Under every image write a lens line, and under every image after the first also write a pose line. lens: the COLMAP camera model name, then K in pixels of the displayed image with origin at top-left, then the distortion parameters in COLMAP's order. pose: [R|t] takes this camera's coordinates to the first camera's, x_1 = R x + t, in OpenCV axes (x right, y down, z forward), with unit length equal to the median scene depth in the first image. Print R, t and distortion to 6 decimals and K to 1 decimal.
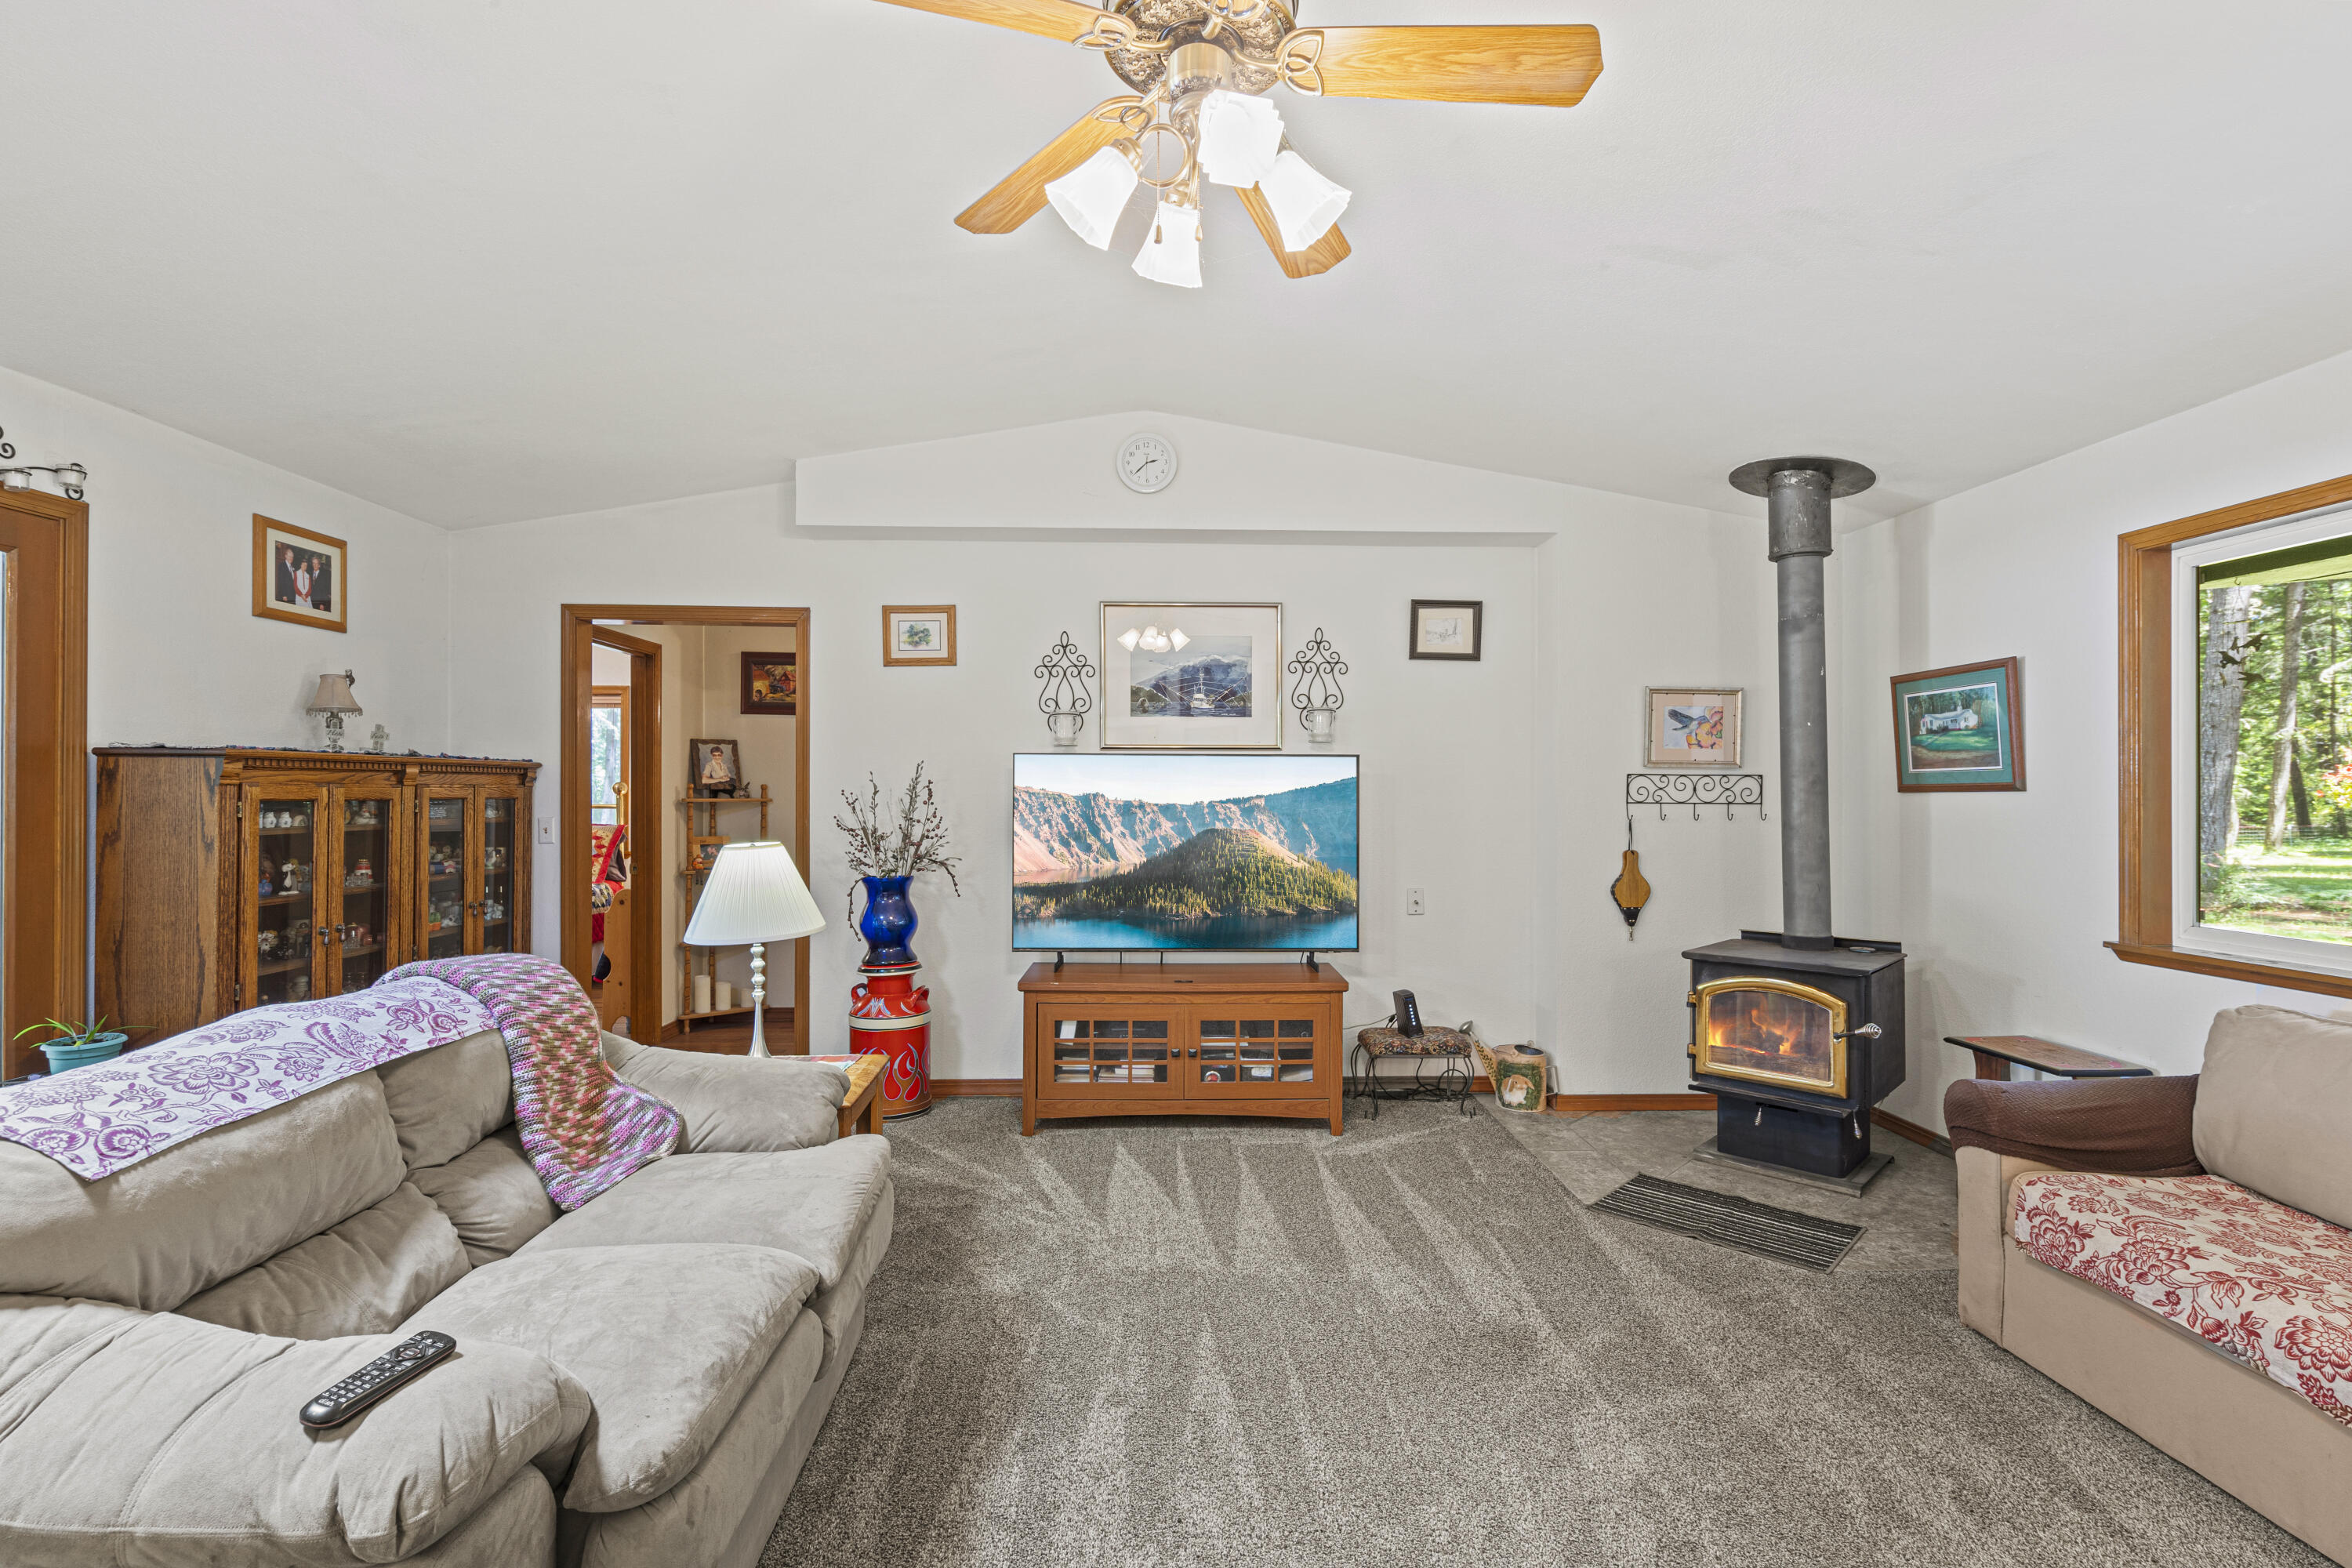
lens RADIAL K [[1075.4, 0, 1184.2], [0, 1075.4, 782.0], [0, 0, 1]] dist [-0.002636, 0.000602]
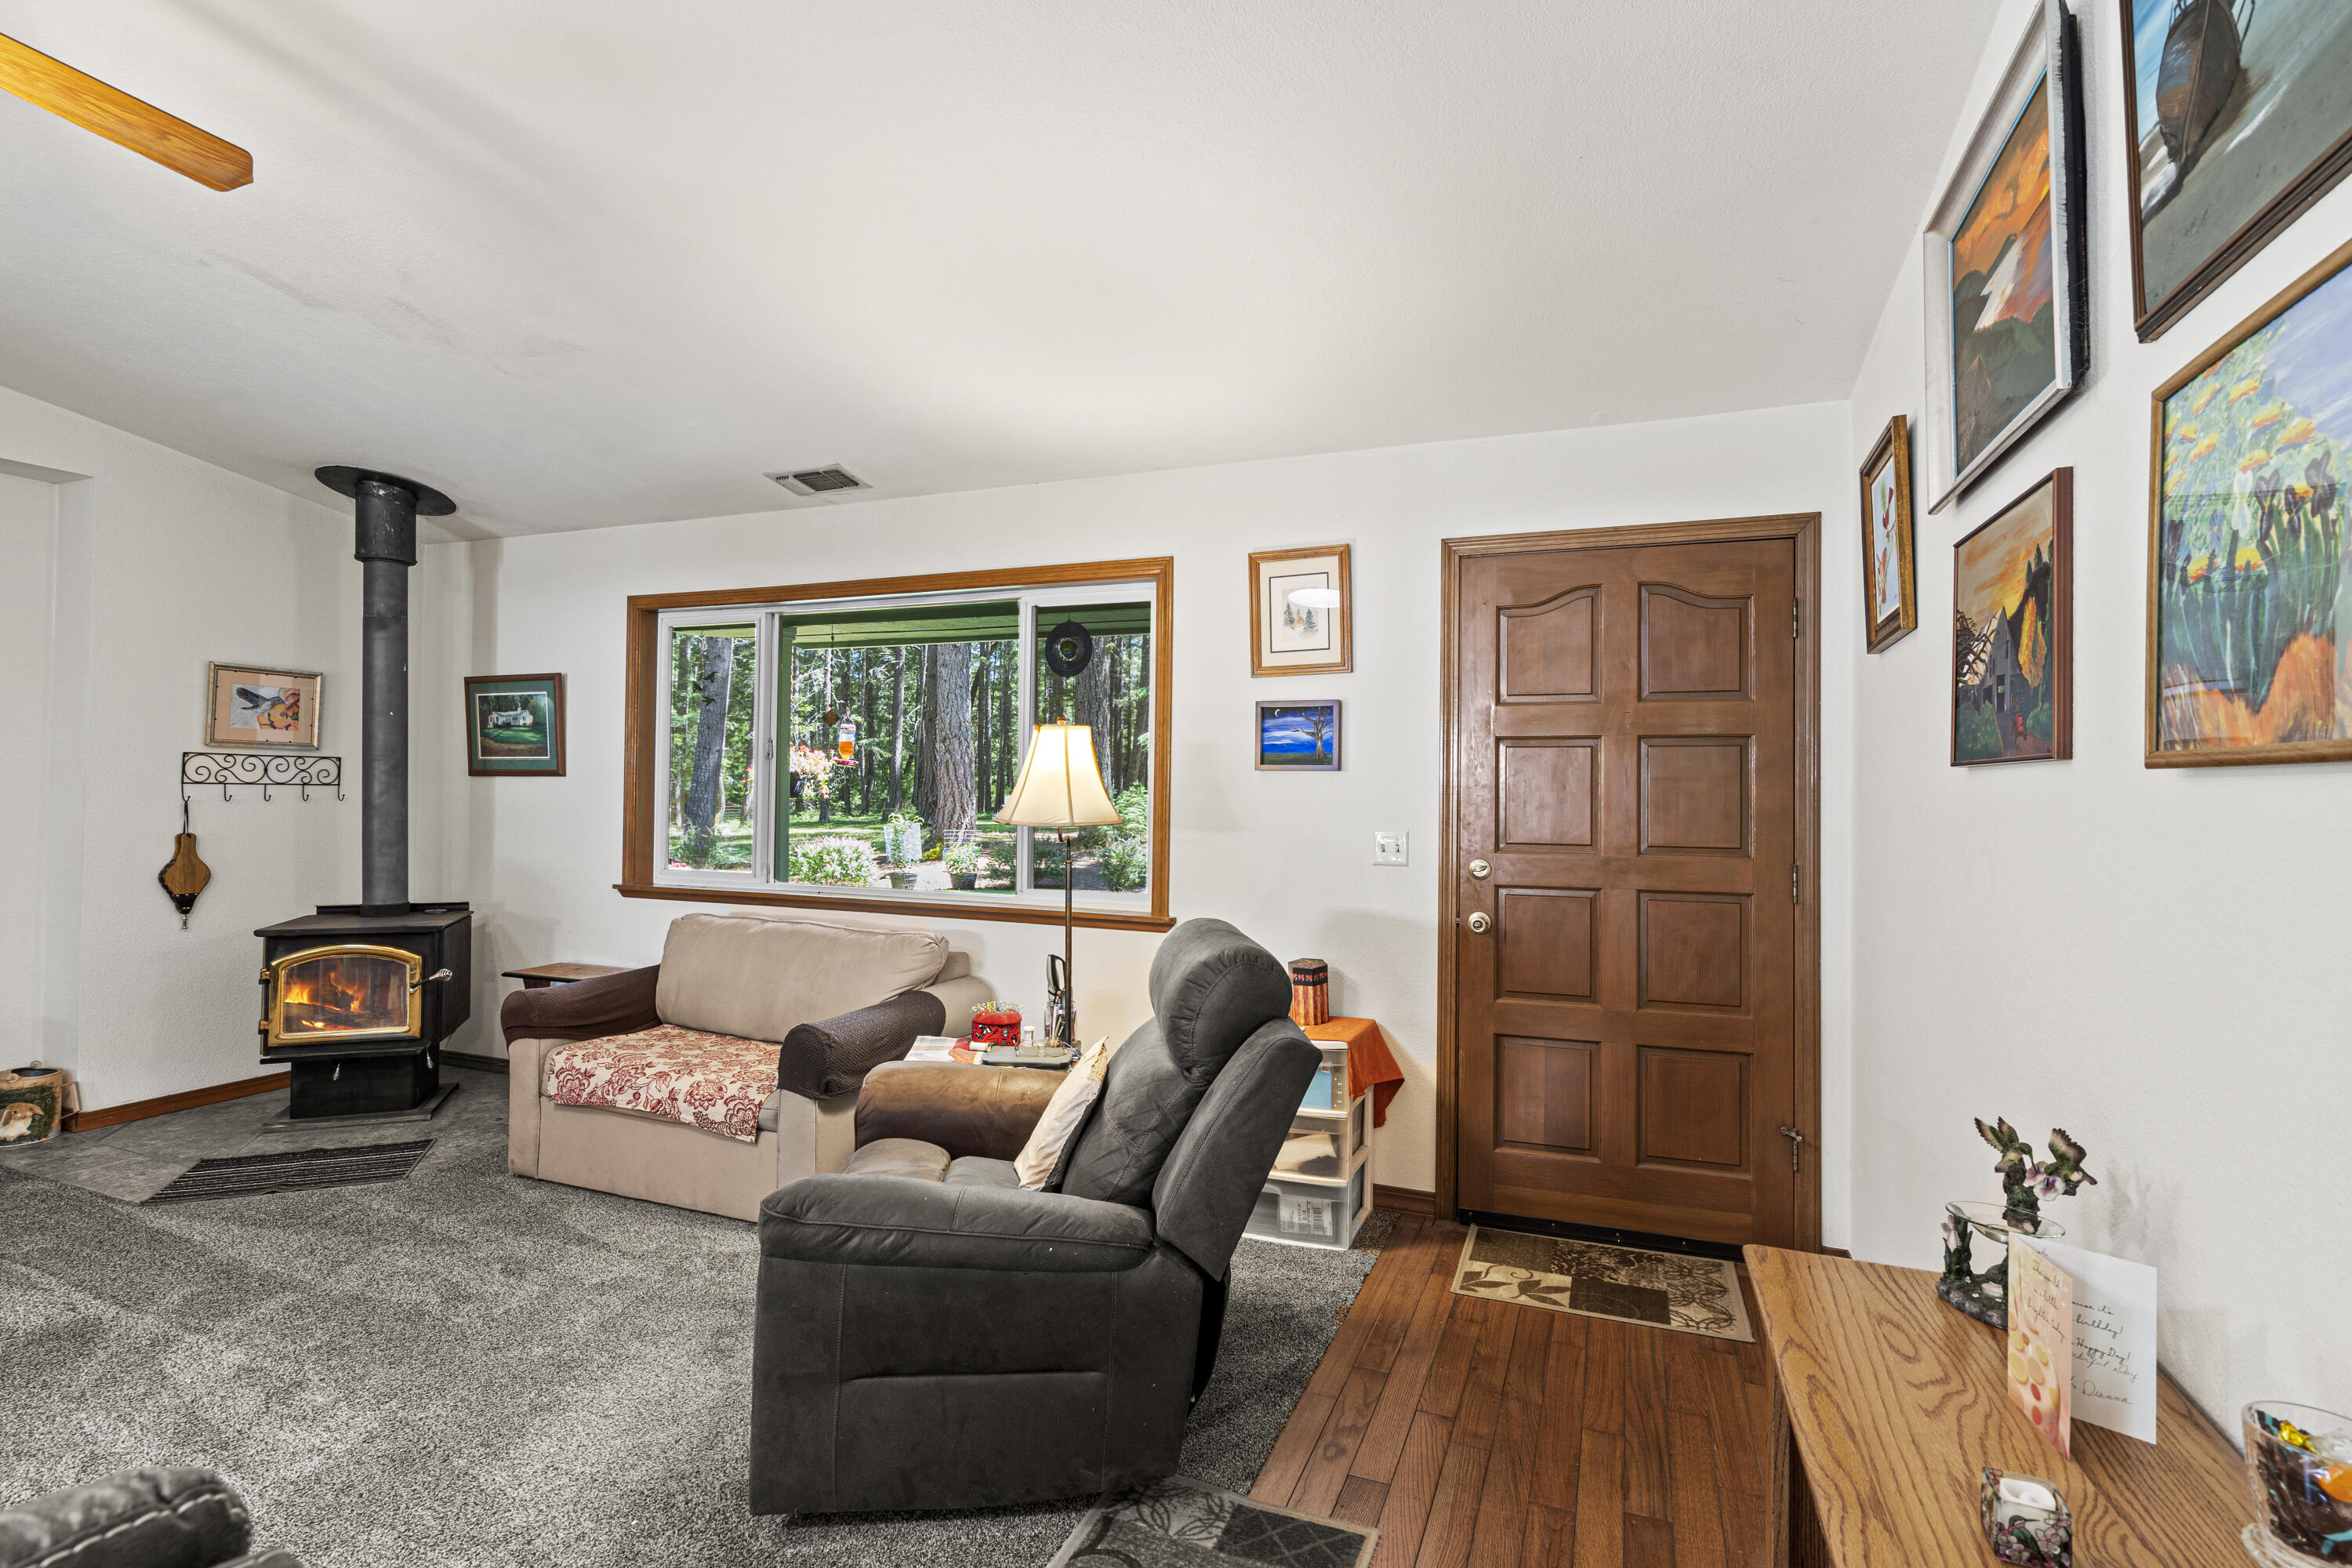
lens RADIAL K [[1075.4, 0, 1162.3], [0, 1075.4, 782.8], [0, 0, 1]] dist [-0.002636, 0.000602]
pose [[0.395879, 0.007613, 0.918271, -0.137928], [-0.022547, 0.999745, 0.001432, -0.001854], [-0.918026, -0.021272, 0.395950, -0.196042]]
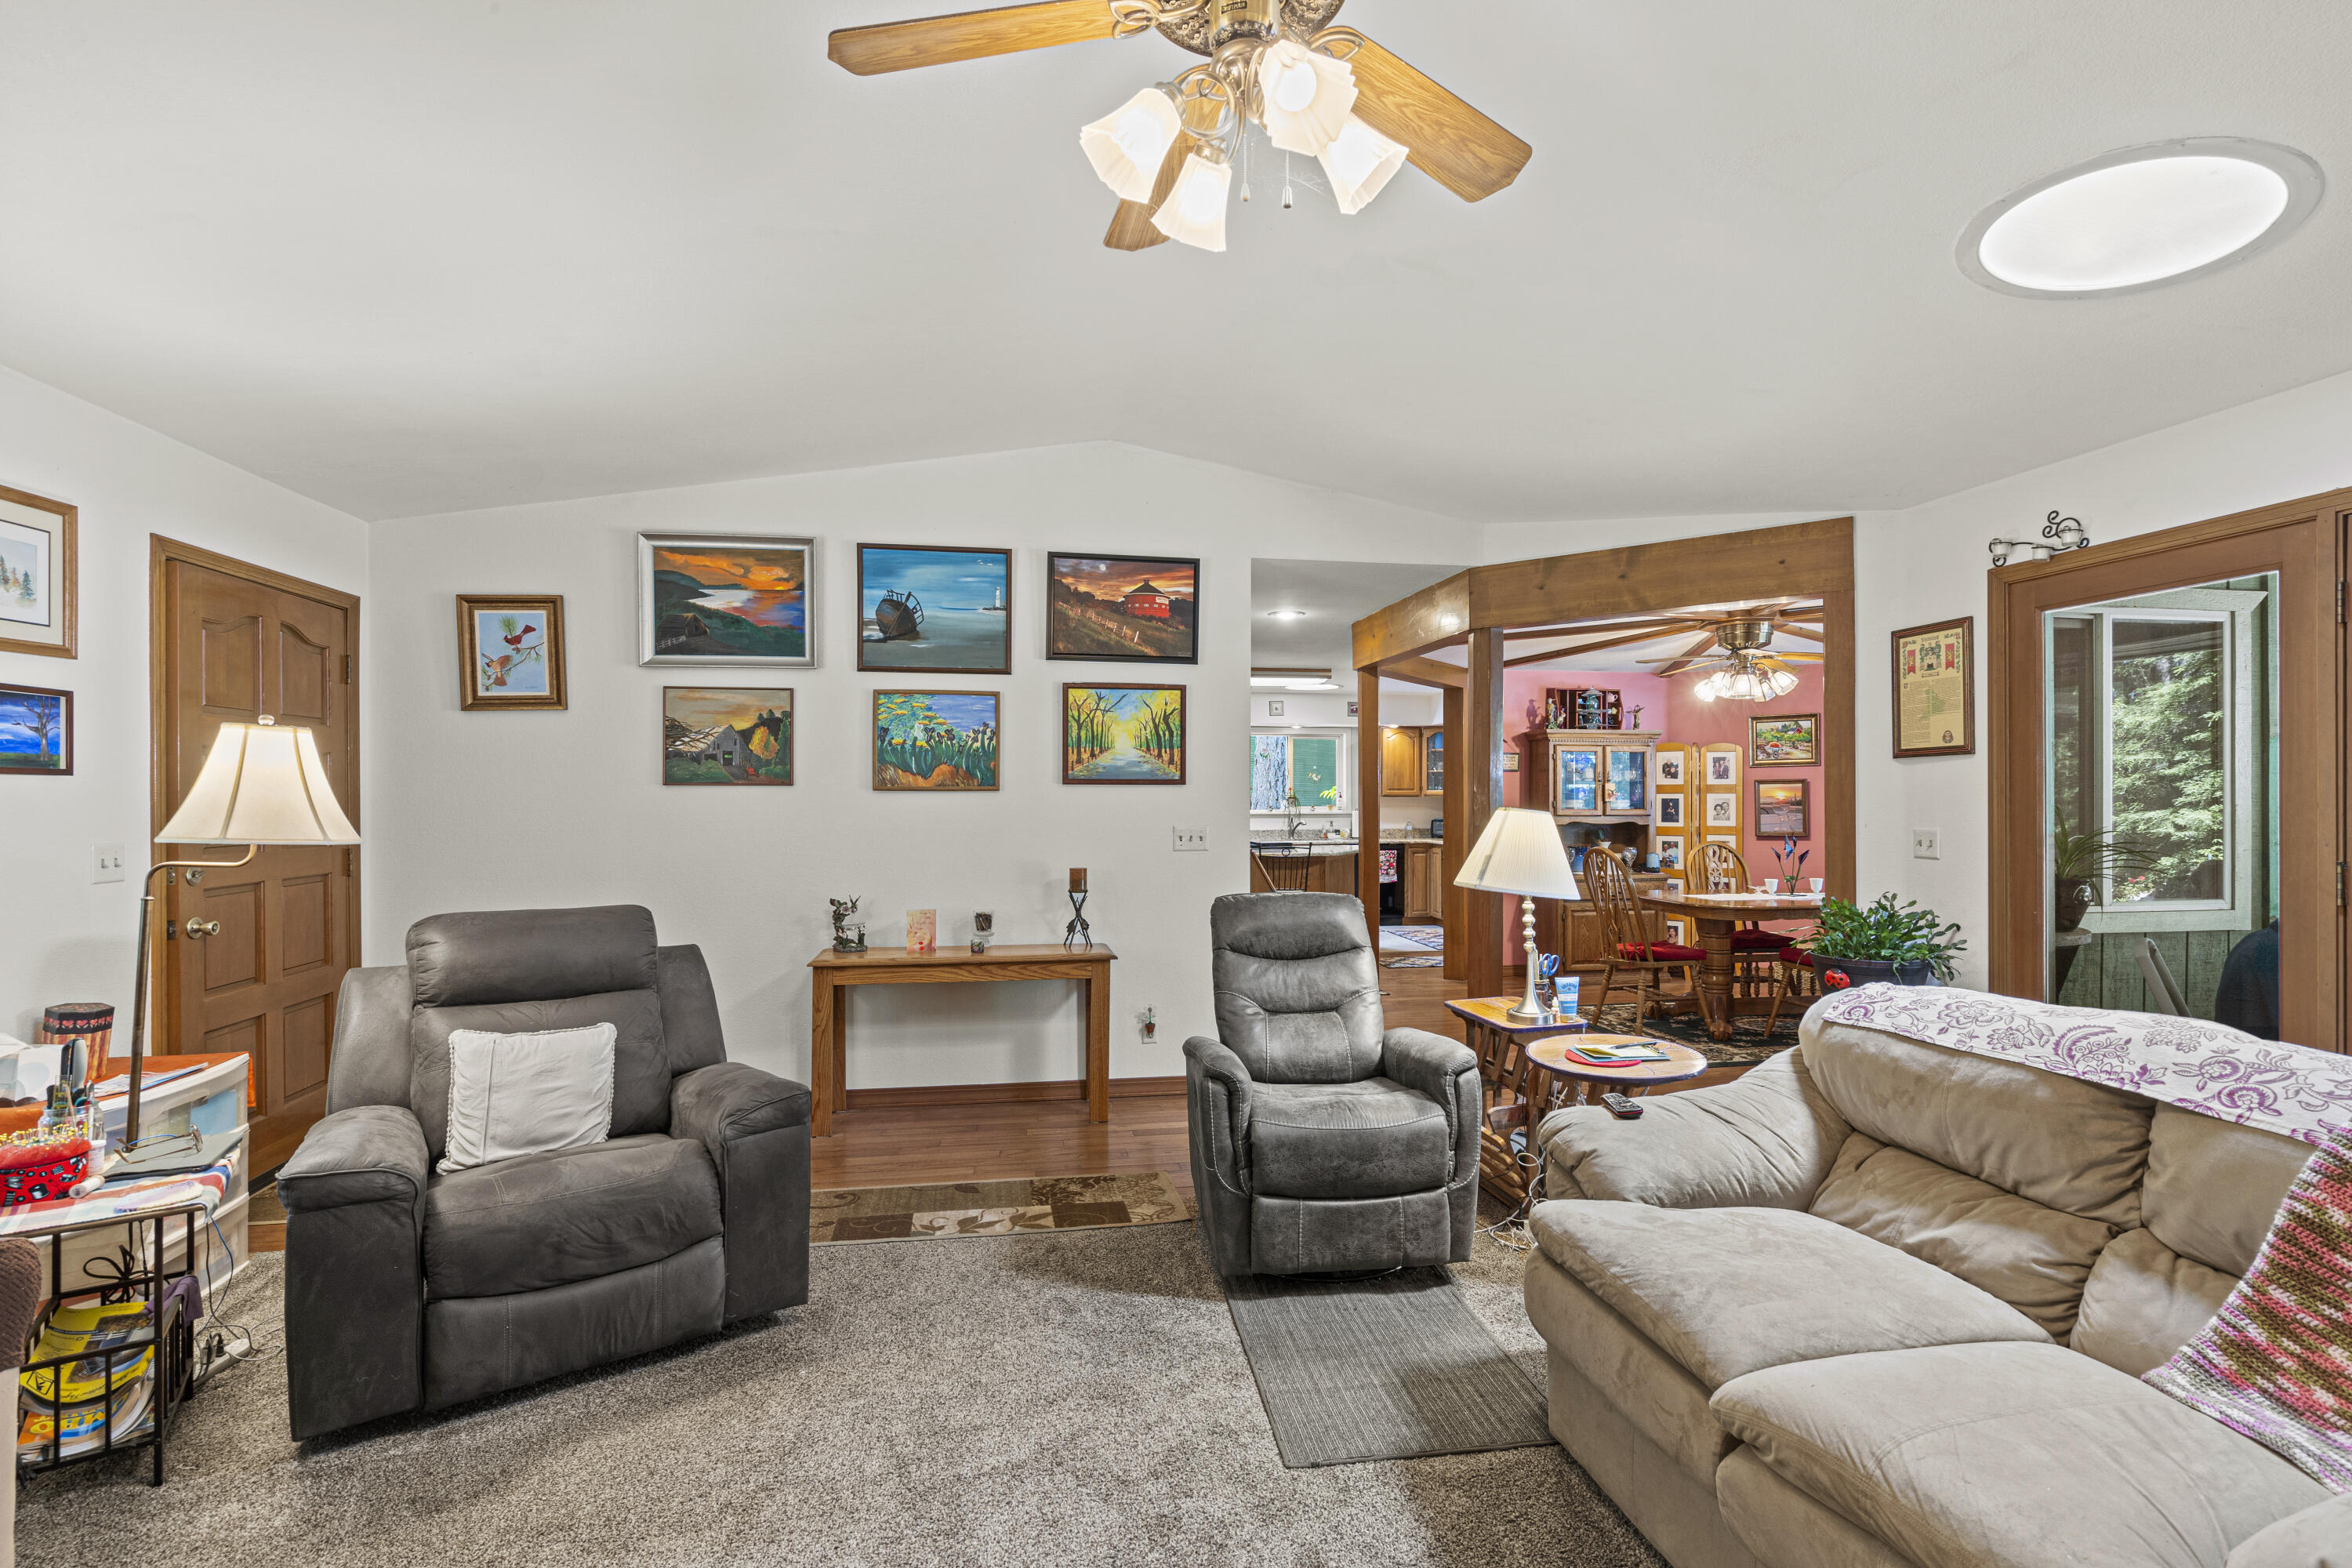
lens RADIAL K [[1075.4, 0, 1168.1], [0, 1075.4, 803.3], [0, 0, 1]] dist [-0.002636, 0.000602]
pose [[-0.991740, -0.000698, -0.128264, 0.103347], [0.000198, 0.999976, -0.006970, 0.011226], [0.128266, -0.006938, -0.991716, 0.951187]]
